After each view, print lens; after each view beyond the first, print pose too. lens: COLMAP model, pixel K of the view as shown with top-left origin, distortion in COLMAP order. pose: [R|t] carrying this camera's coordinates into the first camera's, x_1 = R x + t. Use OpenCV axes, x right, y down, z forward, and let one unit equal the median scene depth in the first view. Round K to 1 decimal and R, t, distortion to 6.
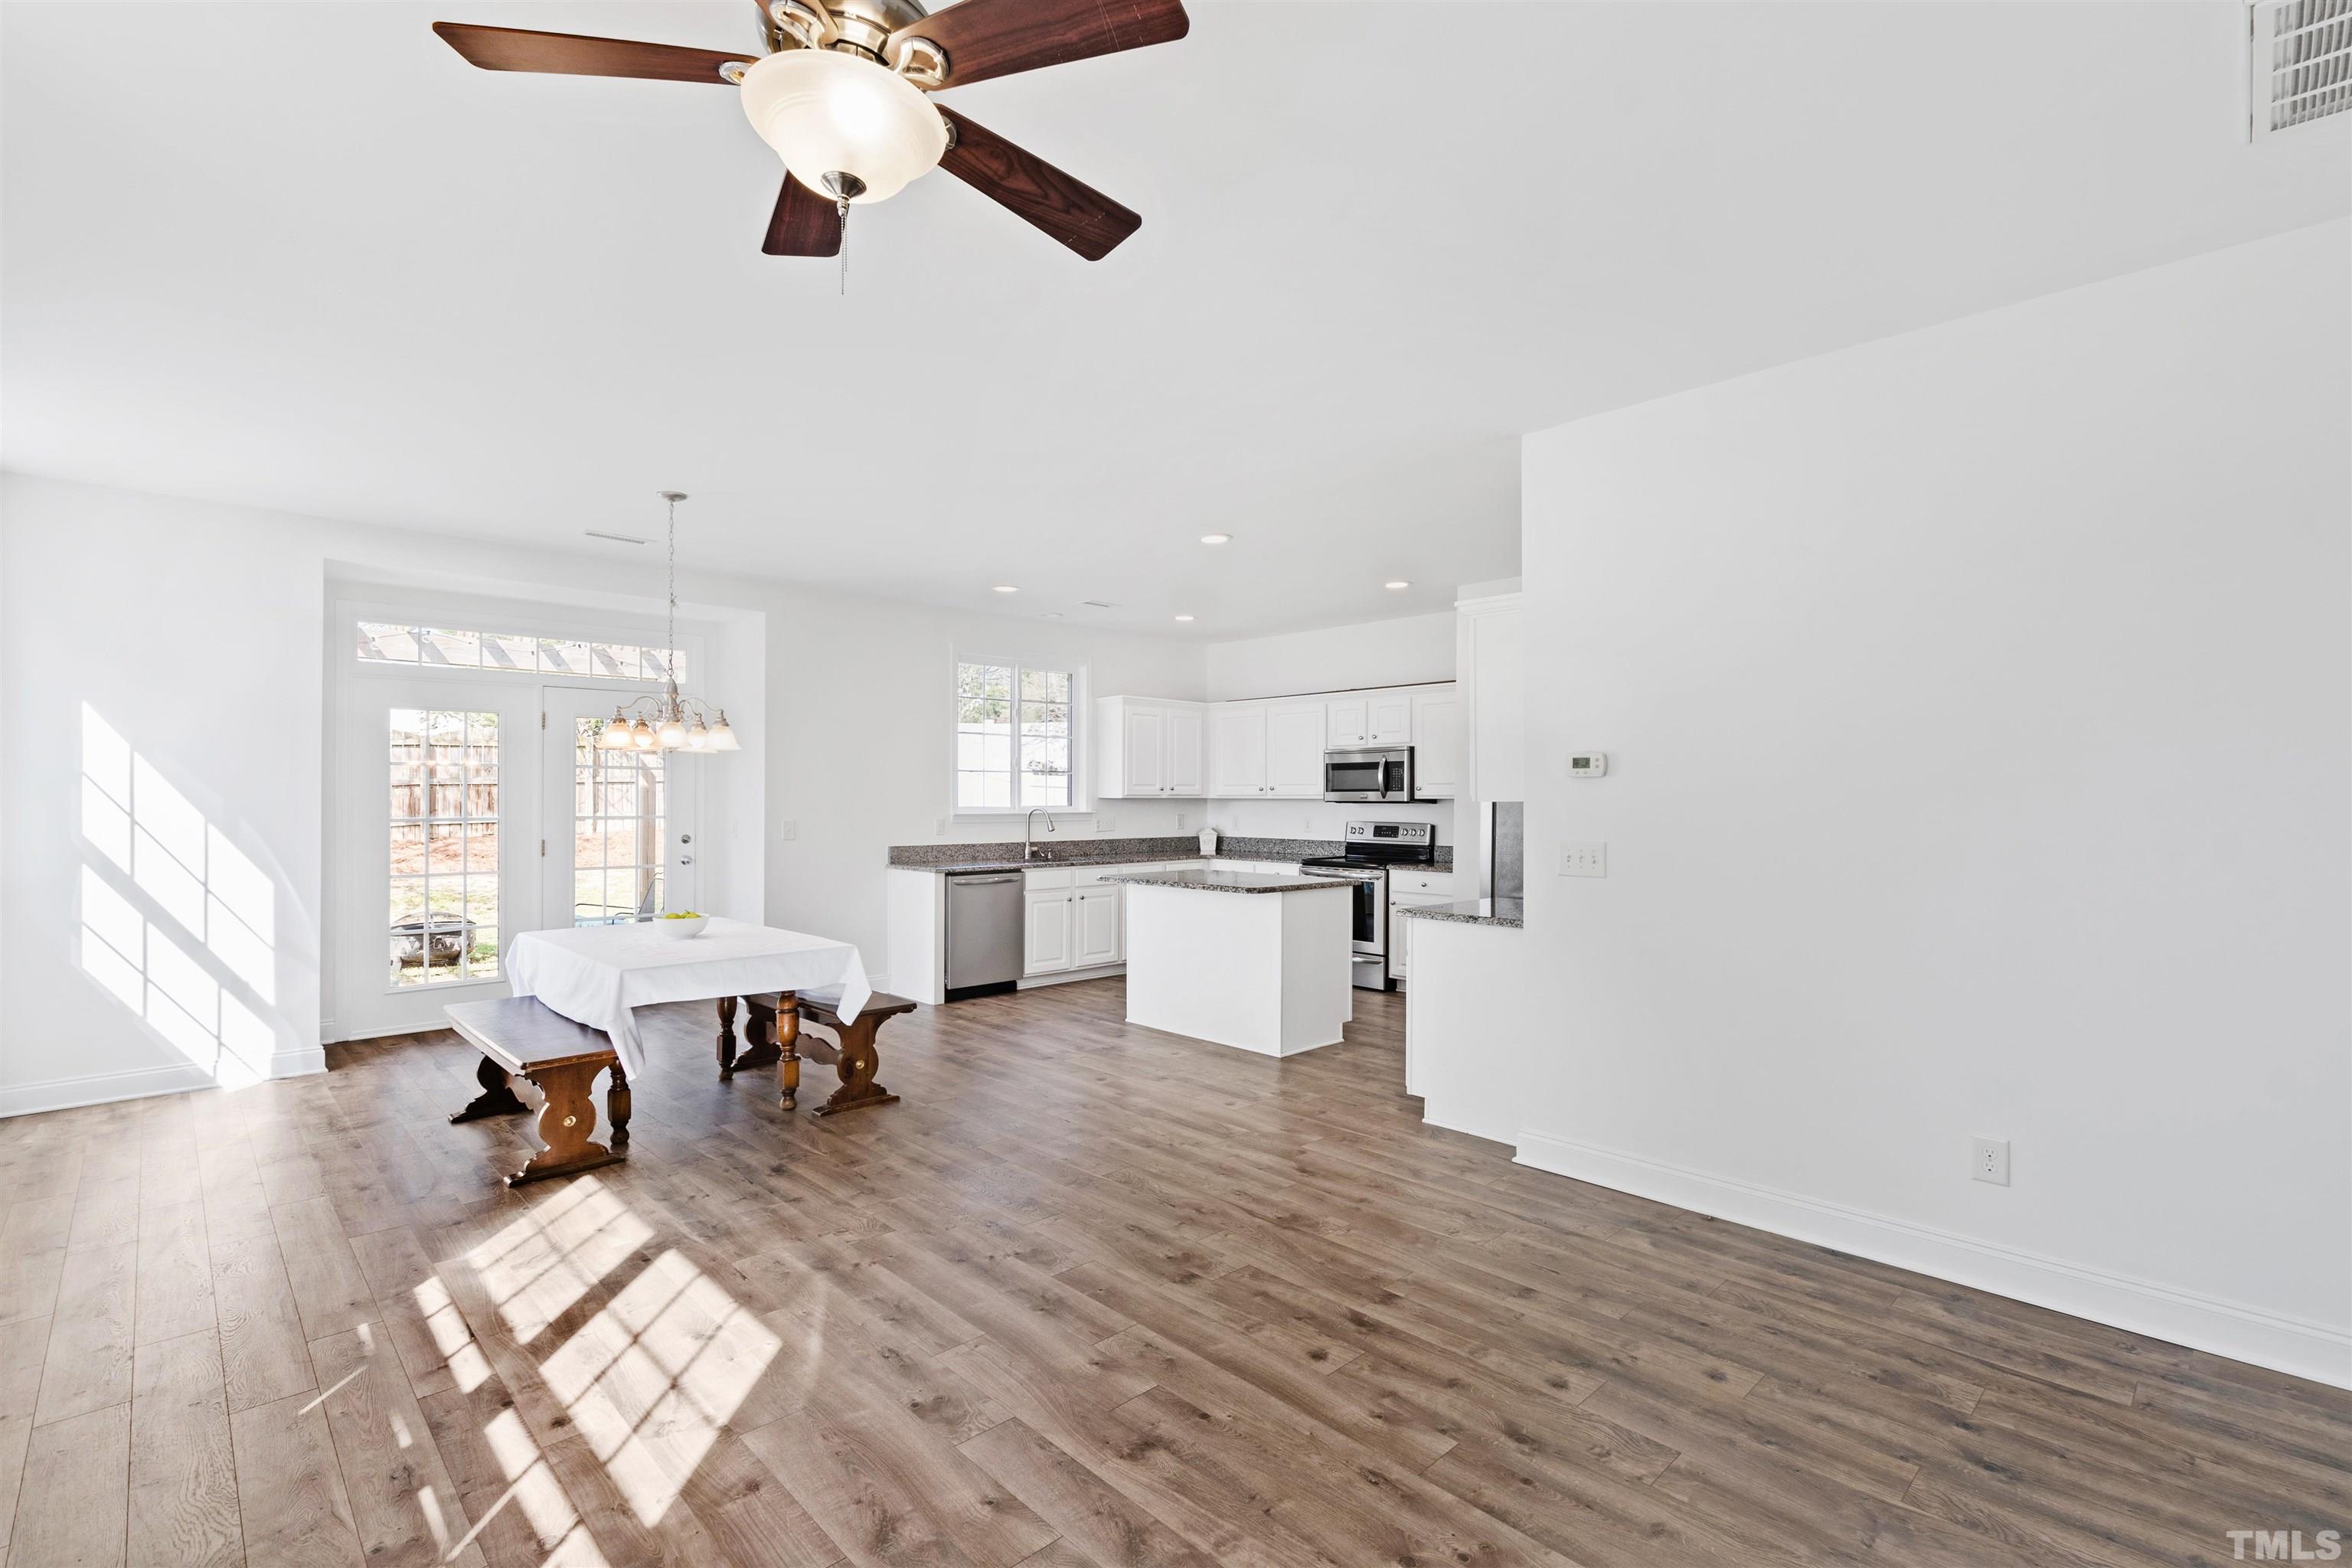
lens RADIAL K [[1054.4, 0, 1159.7], [0, 1054.4, 820.5], [0, 0, 1]] dist [0.012593, -0.002941]
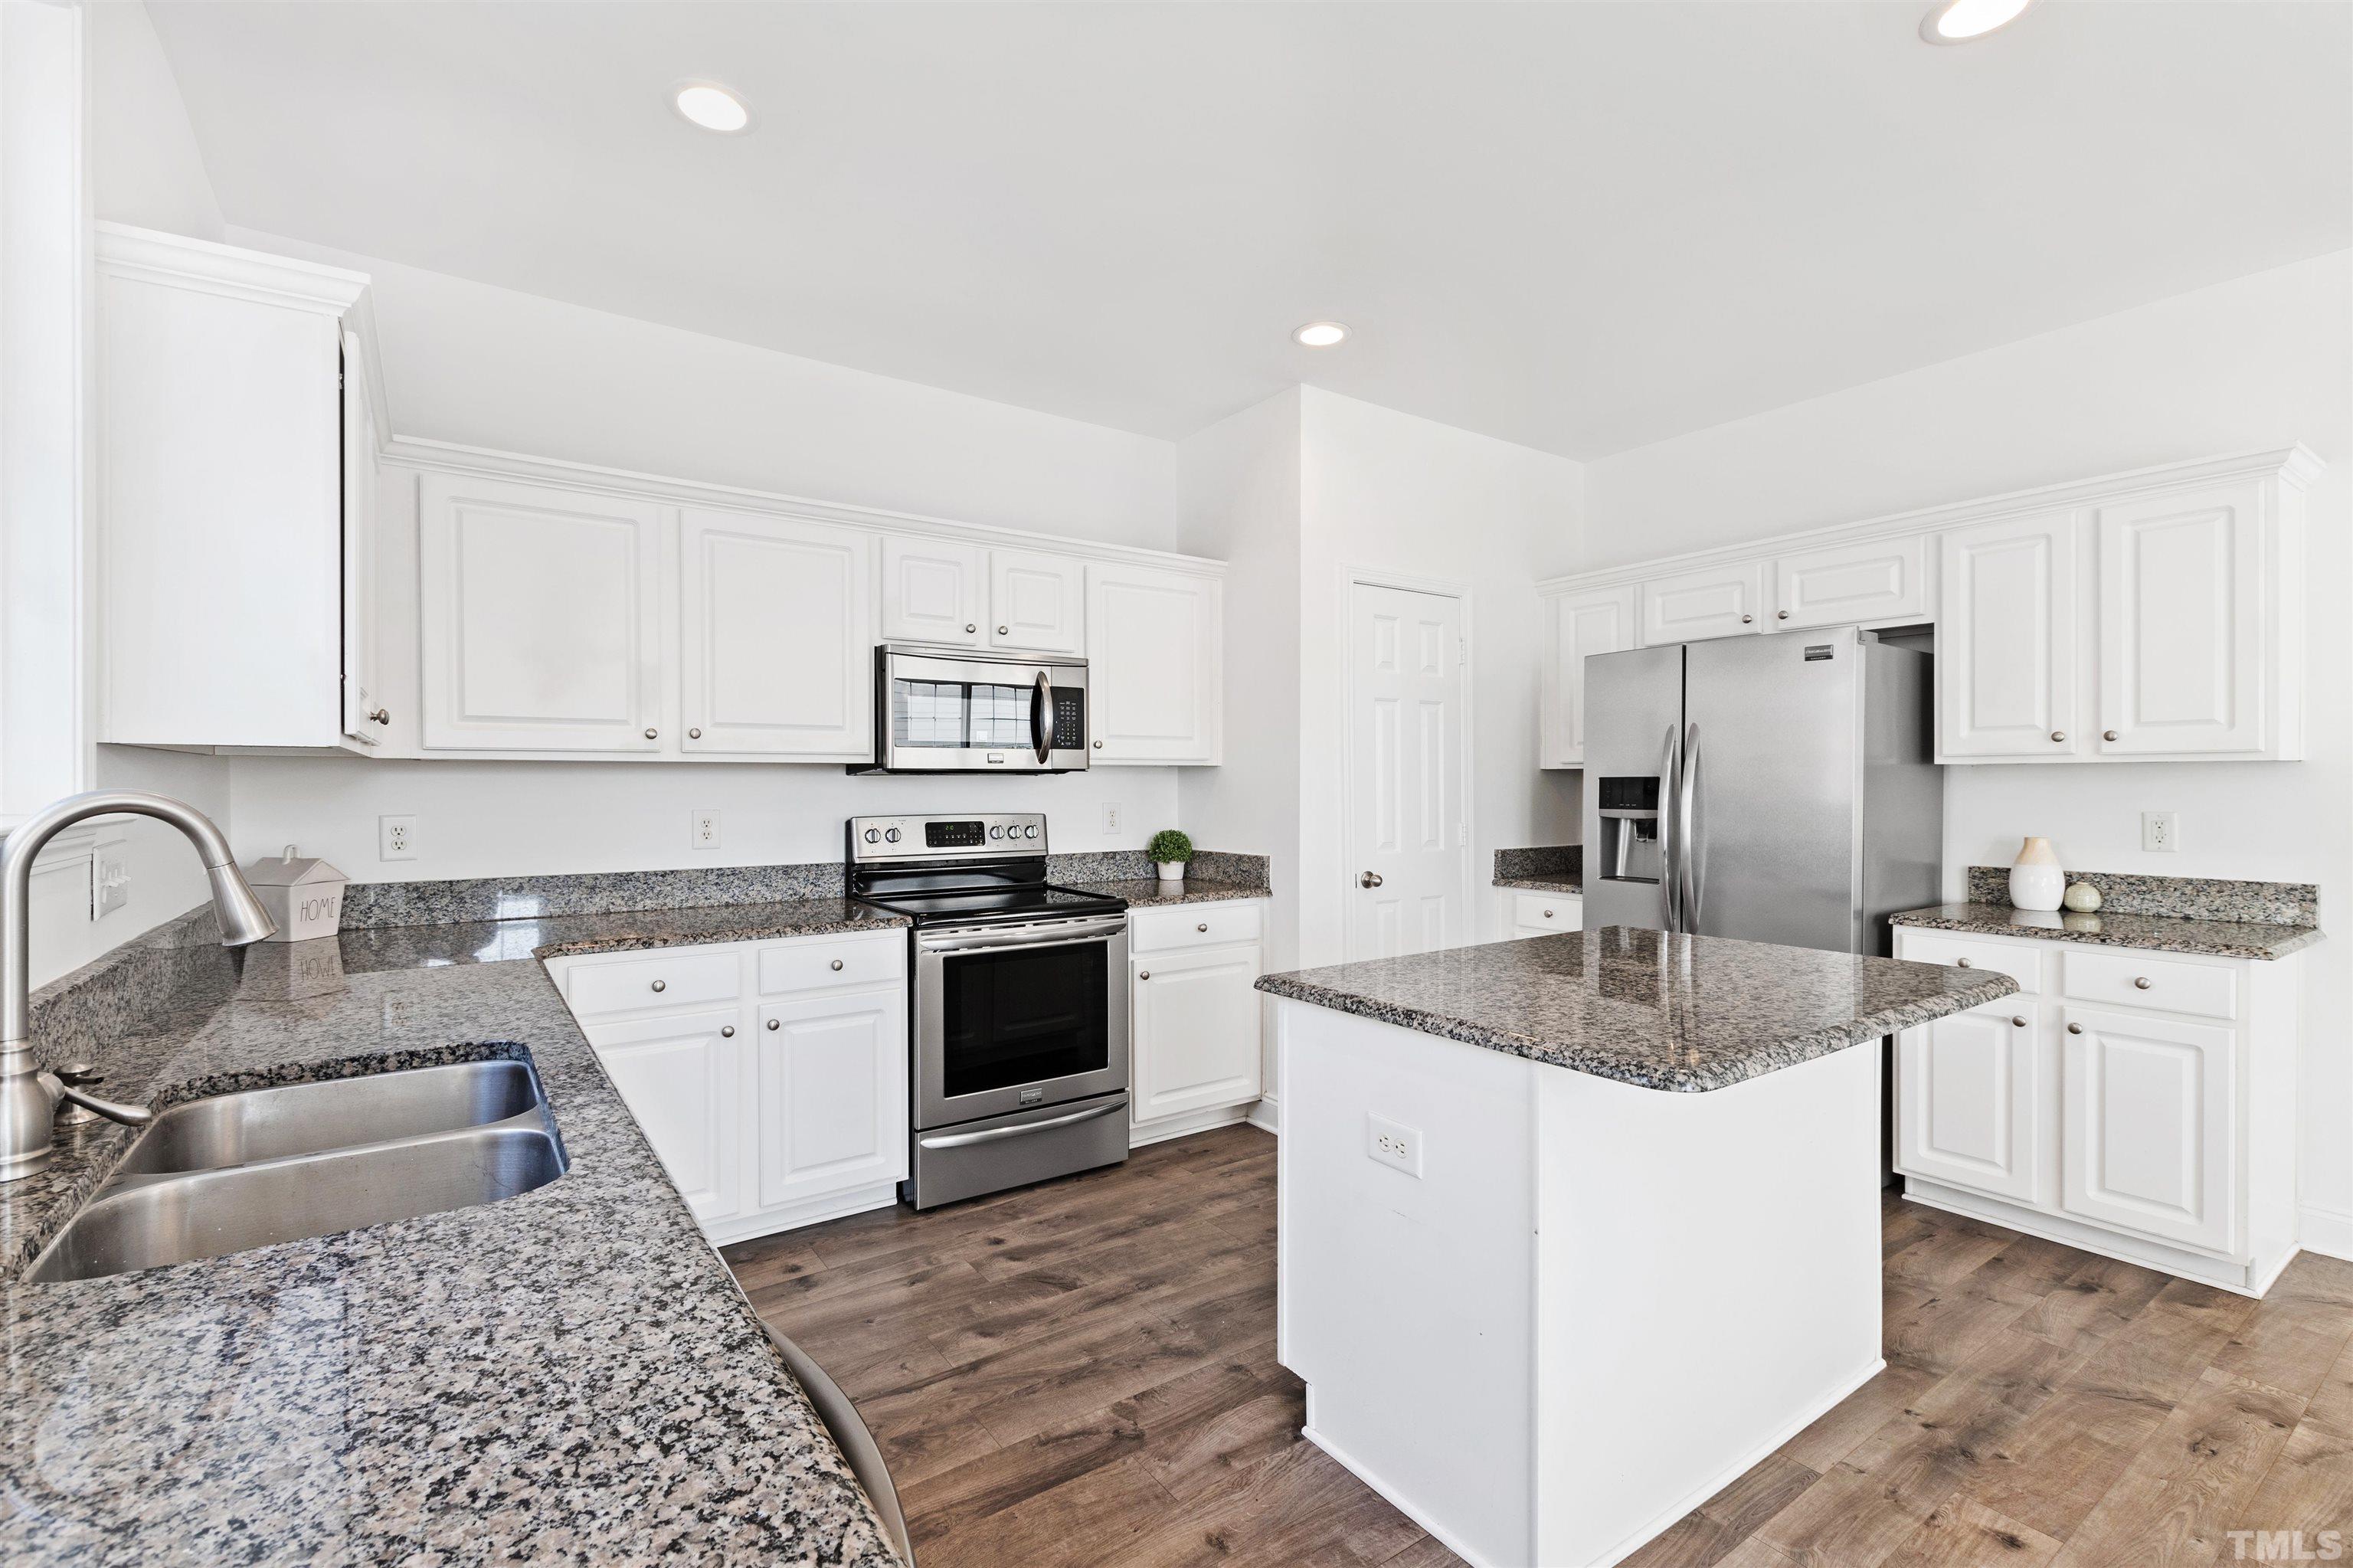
lens RADIAL K [[1054.8, 0, 1151.7], [0, 1054.8, 759.2], [0, 0, 1]] dist [0.012593, -0.002941]
pose [[0.156007, 0.018244, 0.987587, -0.504535], [0.023990, 0.999464, -0.022253, -0.021635], [-0.987465, 0.027164, 0.155486, 1.761742]]
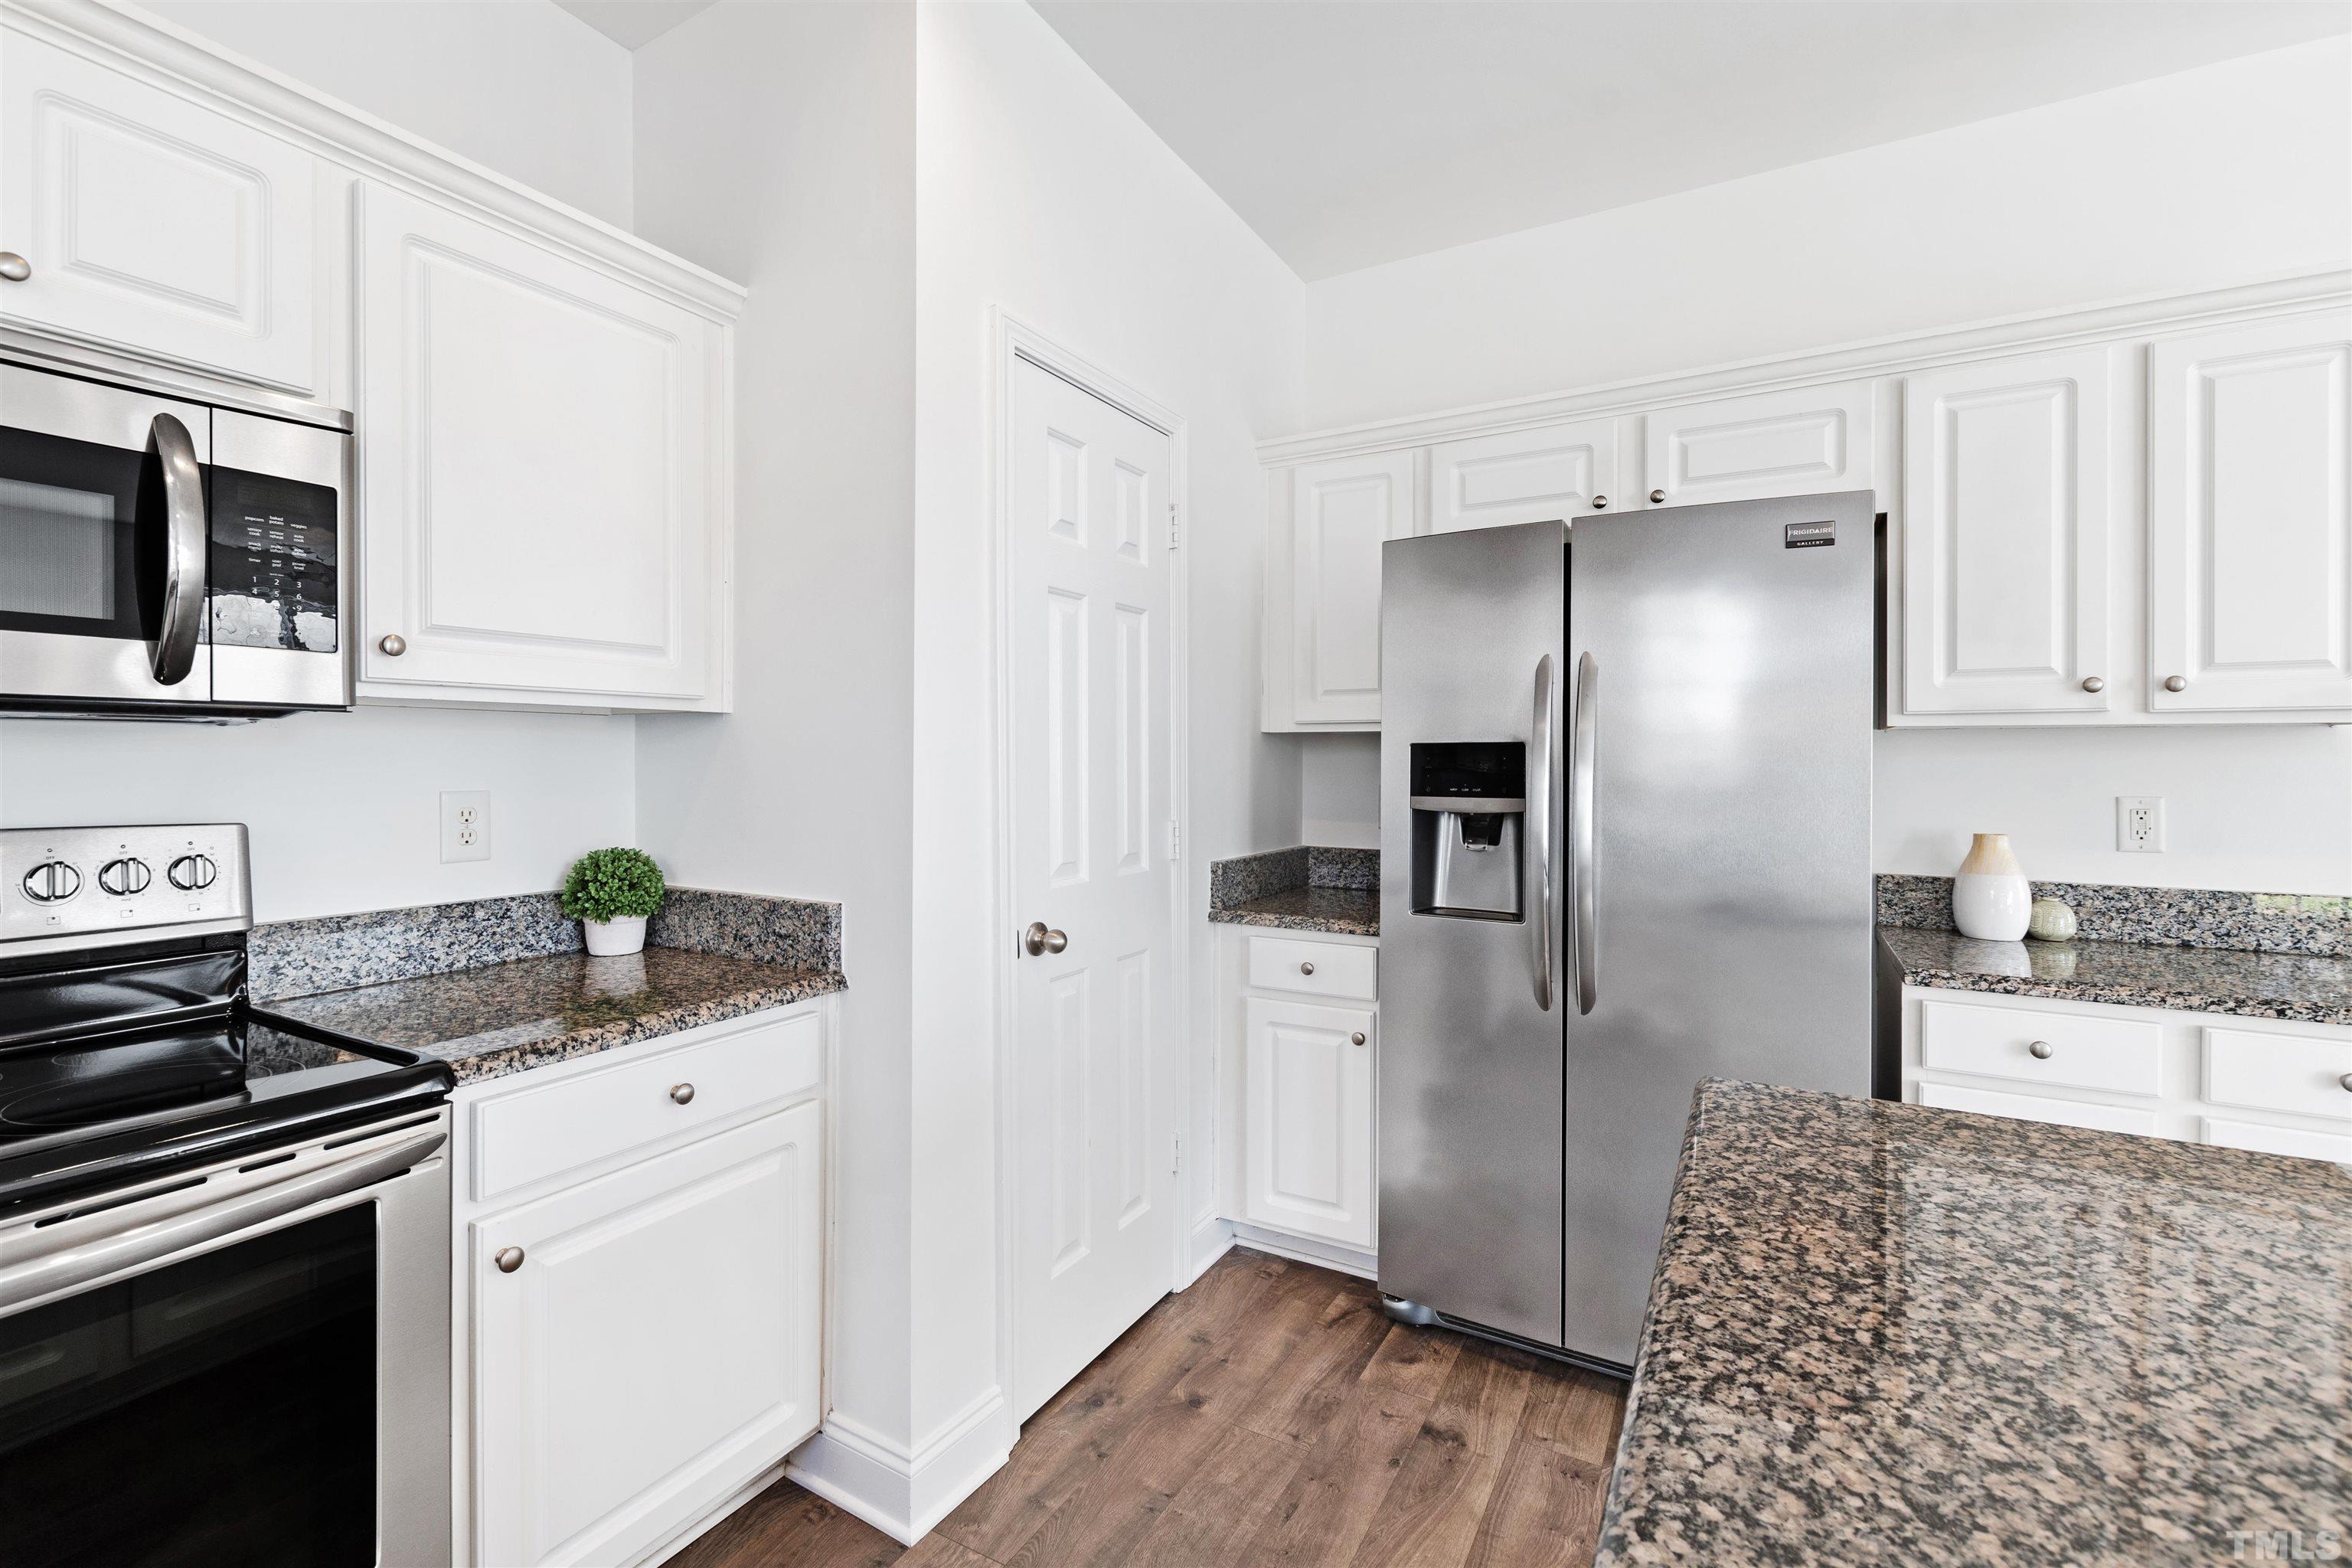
lens RADIAL K [[1054.4, 0, 1141.5], [0, 1054.4, 755.5], [0, 0, 1]] dist [0.012593, -0.002941]
pose [[-0.280277, -0.003832, 0.959911, 0.026089], [0.016900, 0.999817, 0.008925, -0.017557], [-0.959770, 0.018724, -0.280161, 1.812705]]
